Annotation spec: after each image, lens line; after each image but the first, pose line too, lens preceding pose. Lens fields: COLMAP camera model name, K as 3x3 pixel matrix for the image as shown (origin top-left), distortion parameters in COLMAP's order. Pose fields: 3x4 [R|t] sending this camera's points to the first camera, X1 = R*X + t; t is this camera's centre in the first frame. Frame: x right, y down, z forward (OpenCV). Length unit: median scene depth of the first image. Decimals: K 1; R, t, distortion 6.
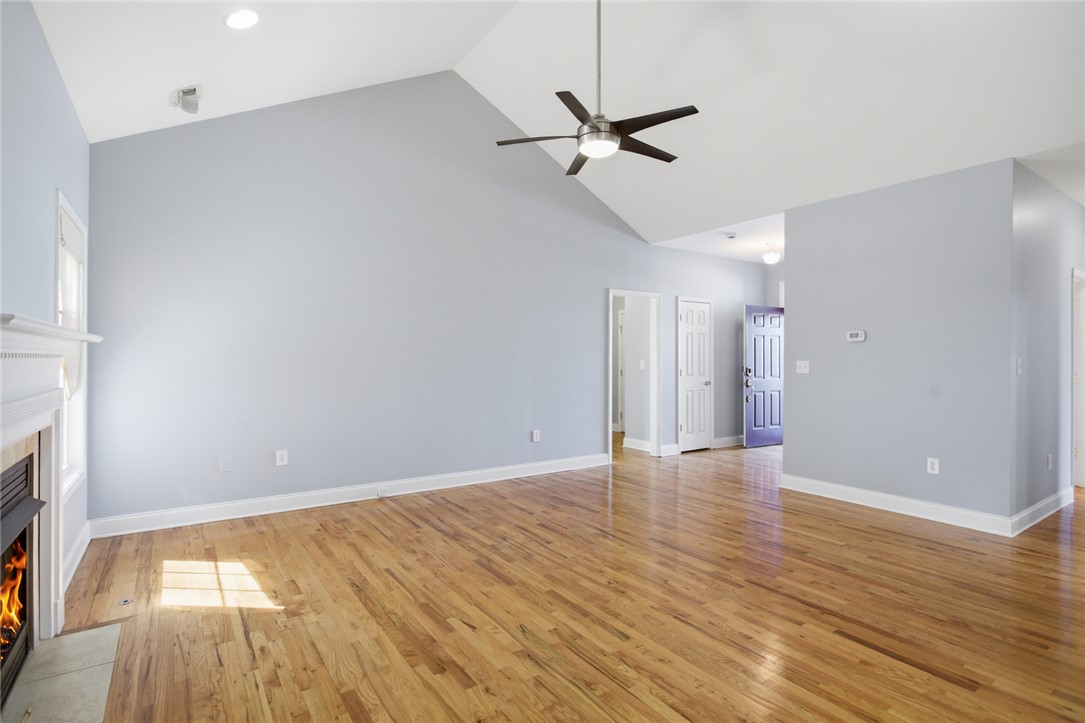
lens RADIAL K [[527.1, 0, 541.7], [0, 527.1, 359.4], [0, 0, 1]] dist [-0.003968, -0.000525]
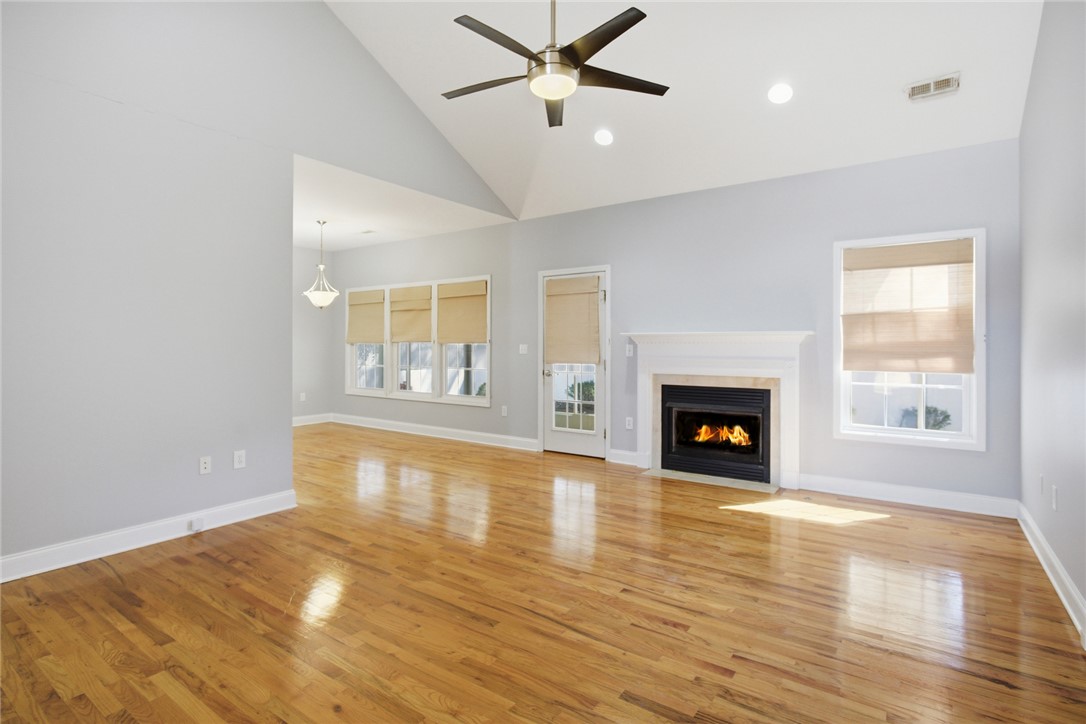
lens RADIAL K [[535.0, 0, 541.2], [0, 535.0, 342.2], [0, 0, 1]] dist [-0.001871, -0.000105]
pose [[-0.940100, -0.006829, -0.340829, 0.385717], [-0.004513, 0.999961, -0.007587, 0.004377], [0.340868, -0.005594, -0.940095, 1.671940]]
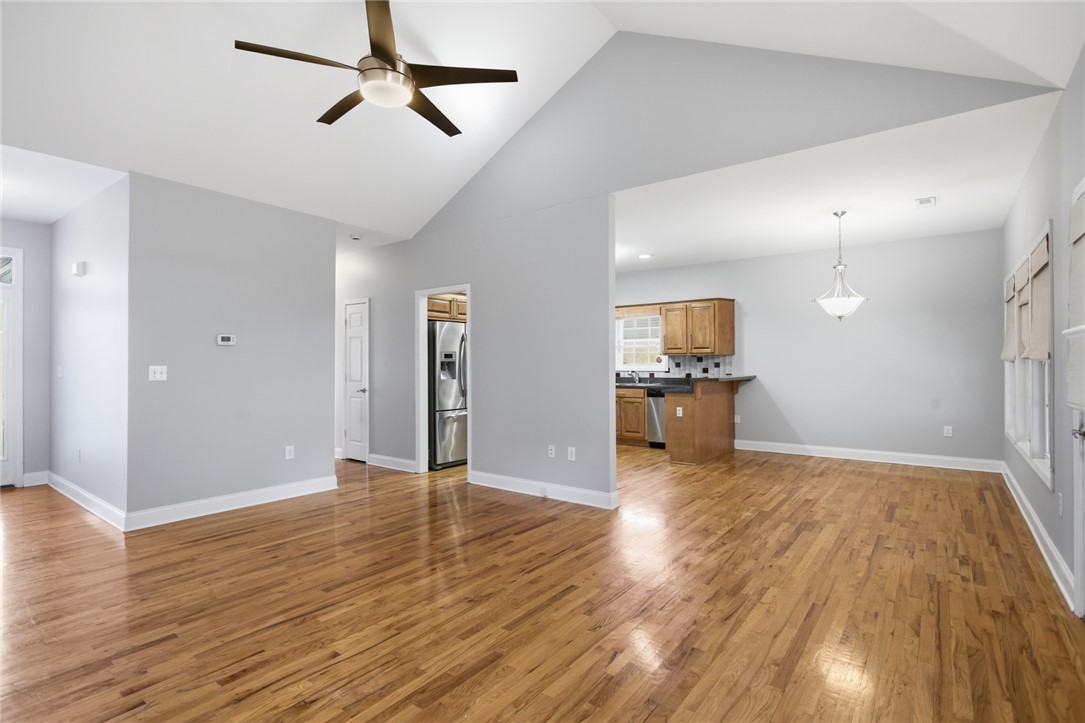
lens RADIAL K [[527.1, 0, 541.7], [0, 527.1, 359.4], [0, 0, 1]] dist [-0.003968, -0.000525]
pose [[-0.308320, 0.004683, 0.951271, -0.663400], [0.001663, 0.999989, -0.004383, -0.003099], [-0.951281, 0.000230, -0.308324, 0.960174]]
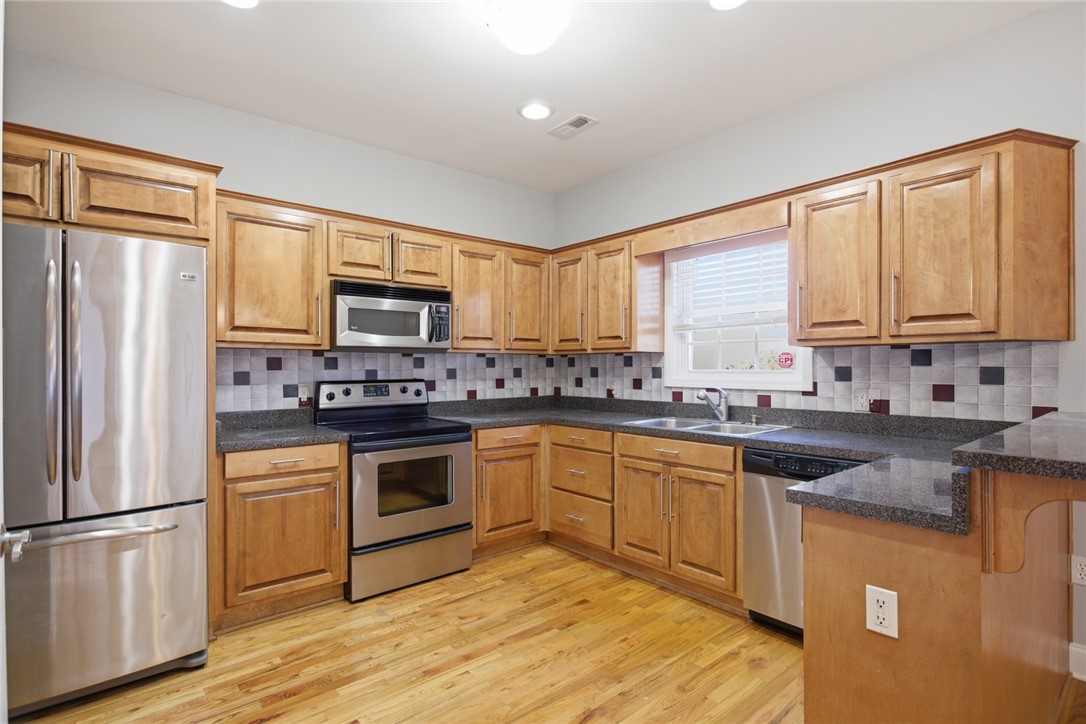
lens RADIAL K [[532.1, 0, 541.4], [0, 532.1, 367.5], [0, 0, 1]] dist [-0.002349, -0.000022]
pose [[-0.090466, -0.003820, 0.995892, 0.583268], [-0.000998, 0.999992, 0.003745, 0.000026], [-0.995899, -0.000655, -0.090470, 0.211530]]
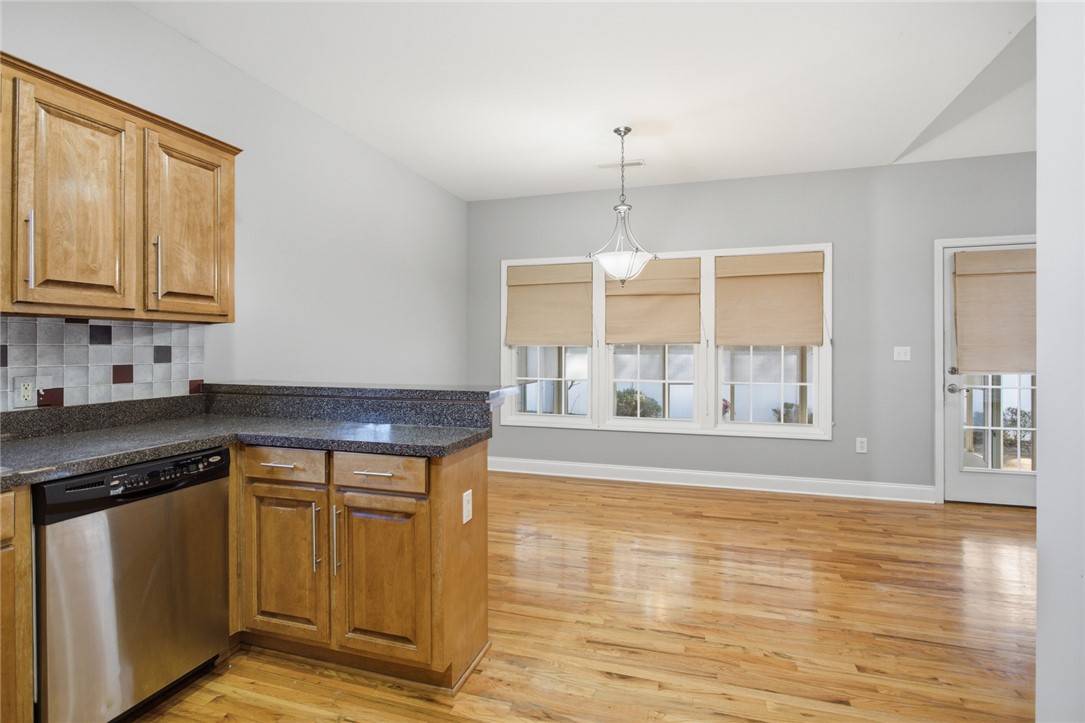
lens RADIAL K [[538.3, 0, 541.8], [0, 538.3, 347.0], [0, 0, 1]] dist [-0.000822, 0.000169]
pose [[-0.792024, -0.002775, -0.610484, 1.222597], [-0.001591, 0.999996, -0.002481, 0.003575], [0.610488, -0.000993, -0.792025, 0.443647]]
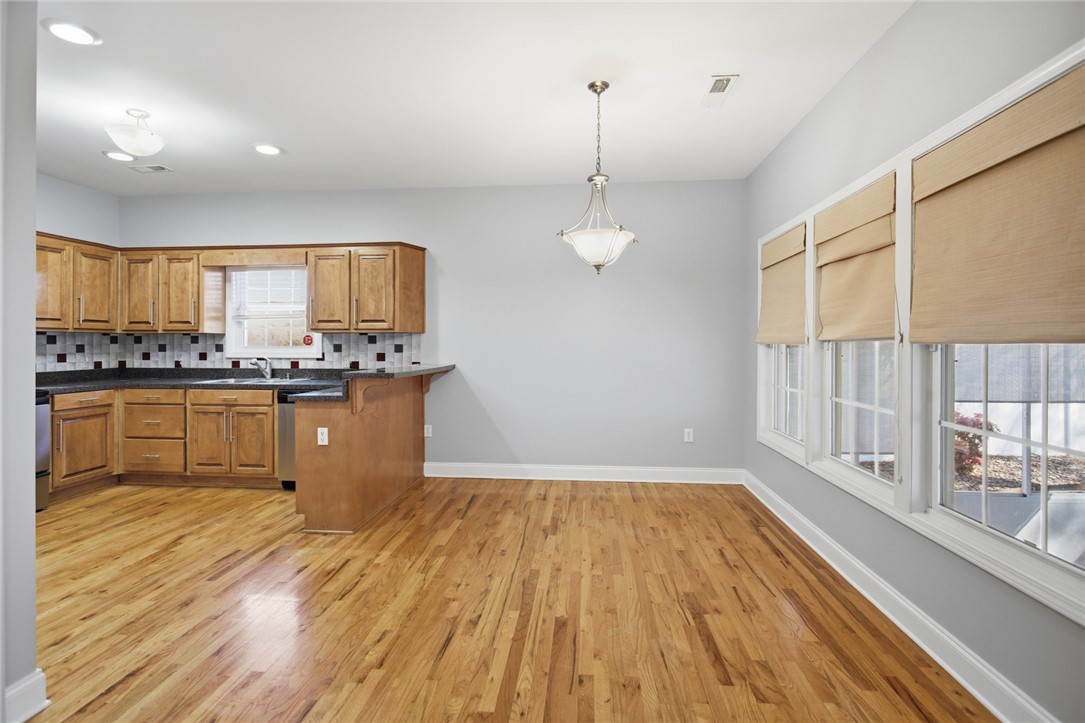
lens RADIAL K [[521.0, 0, 536.8], [0, 521.0, 346.0], [0, 0, 1]] dist [-0.001369, 0.000089]
pose [[-0.762130, -0.005998, 0.647396, 0.003908], [-0.005117, 0.999982, 0.003241, -0.000963], [-0.647403, -0.000843, -0.762147, 0.419981]]
